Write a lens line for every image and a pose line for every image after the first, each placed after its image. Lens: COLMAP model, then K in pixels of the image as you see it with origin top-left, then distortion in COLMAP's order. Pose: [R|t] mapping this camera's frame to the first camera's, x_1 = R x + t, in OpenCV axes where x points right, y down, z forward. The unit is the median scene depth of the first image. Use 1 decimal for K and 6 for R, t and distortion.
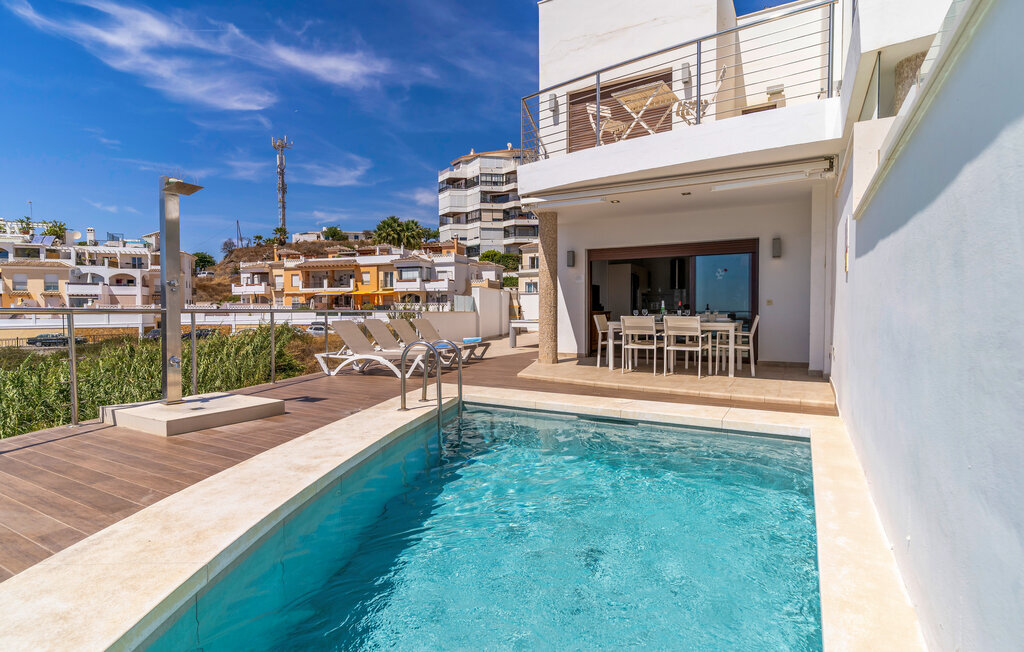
lens RADIAL K [[497.3, 0, 512.0], [0, 497.3, 326.0], [0, 0, 1]] dist [0.014365, -0.000559]
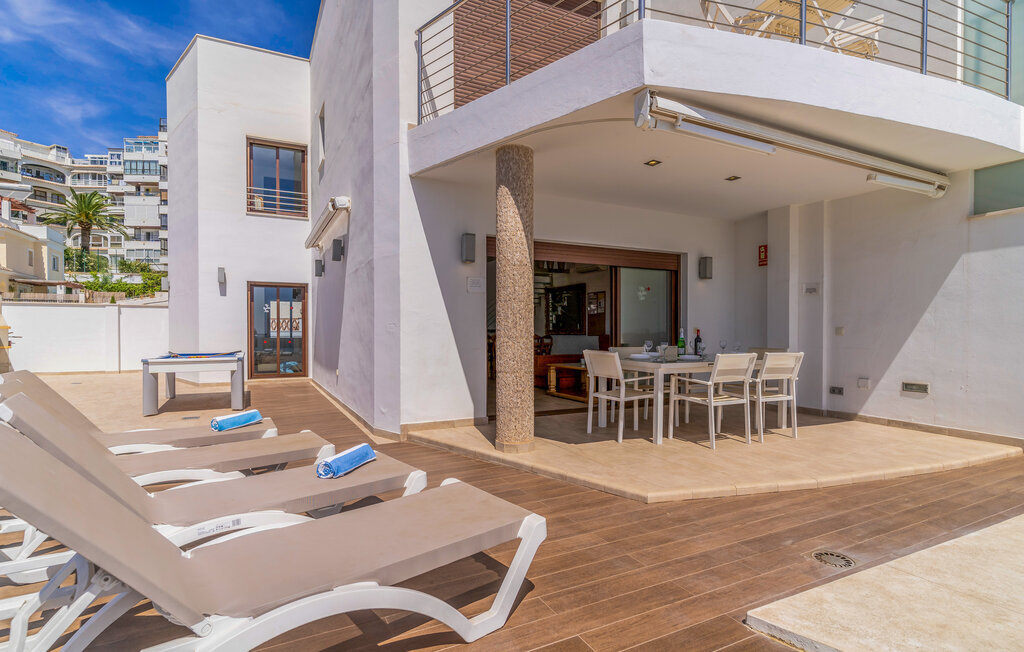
lens RADIAL K [[497.3, 0, 512.0], [0, 497.3, 326.0], [0, 0, 1]] dist [0.014365, -0.000559]
pose [[0.564311, 0.018454, 0.825356, -0.382232], [0.006839, 0.999611, -0.027026, -0.035420], [-0.825534, 0.020896, 0.563965, 0.801989]]
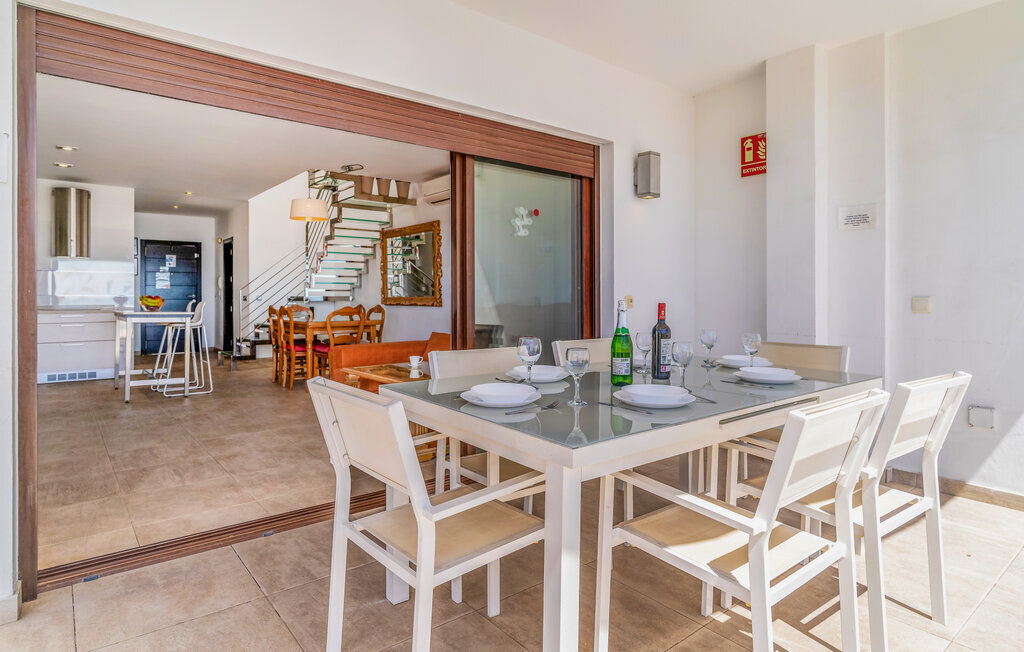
lens RADIAL K [[576.4, 0, 528.1], [0, 576.4, 289.4], [0, 0, 1]] dist [0.001810, 0.000424]
pose [[0.351672, 0.020056, 0.935909, 0.031850], [0.011731, 0.999598, -0.025829, -0.047706], [-0.936050, 0.020062, 0.351295, 0.937715]]
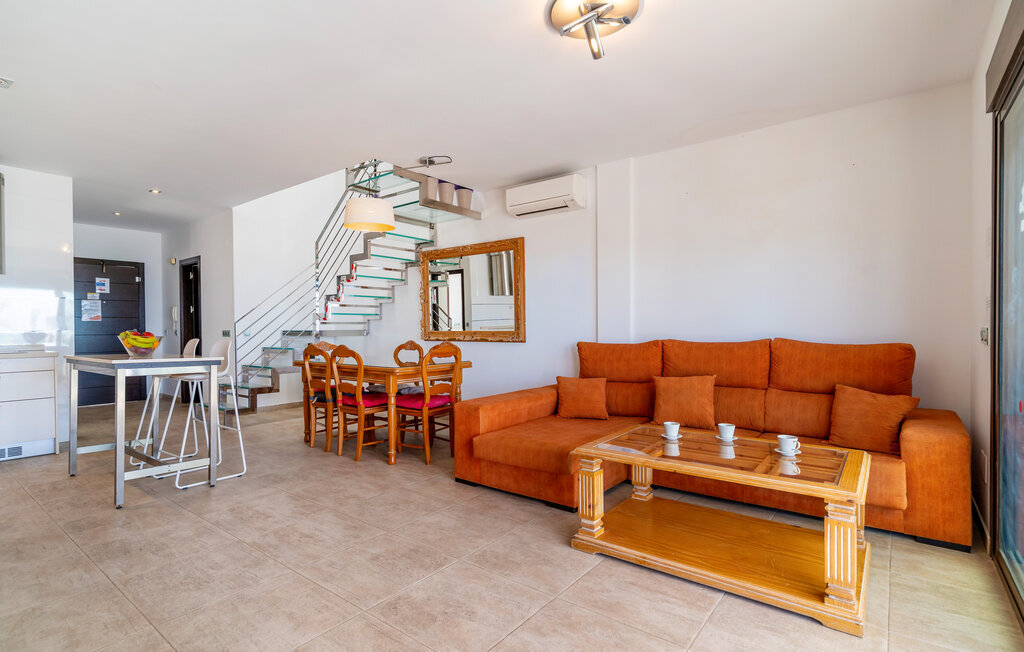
lens RADIAL K [[497.3, 0, 512.0], [0, 497.3, 326.0], [0, 0, 1]] dist [0.014365, -0.000559]
pose [[0.146295, 0.007565, 0.989212, 0.218023], [0.019452, 0.999755, -0.010522, -0.062035], [-0.989050, 0.020781, 0.146112, 1.357034]]
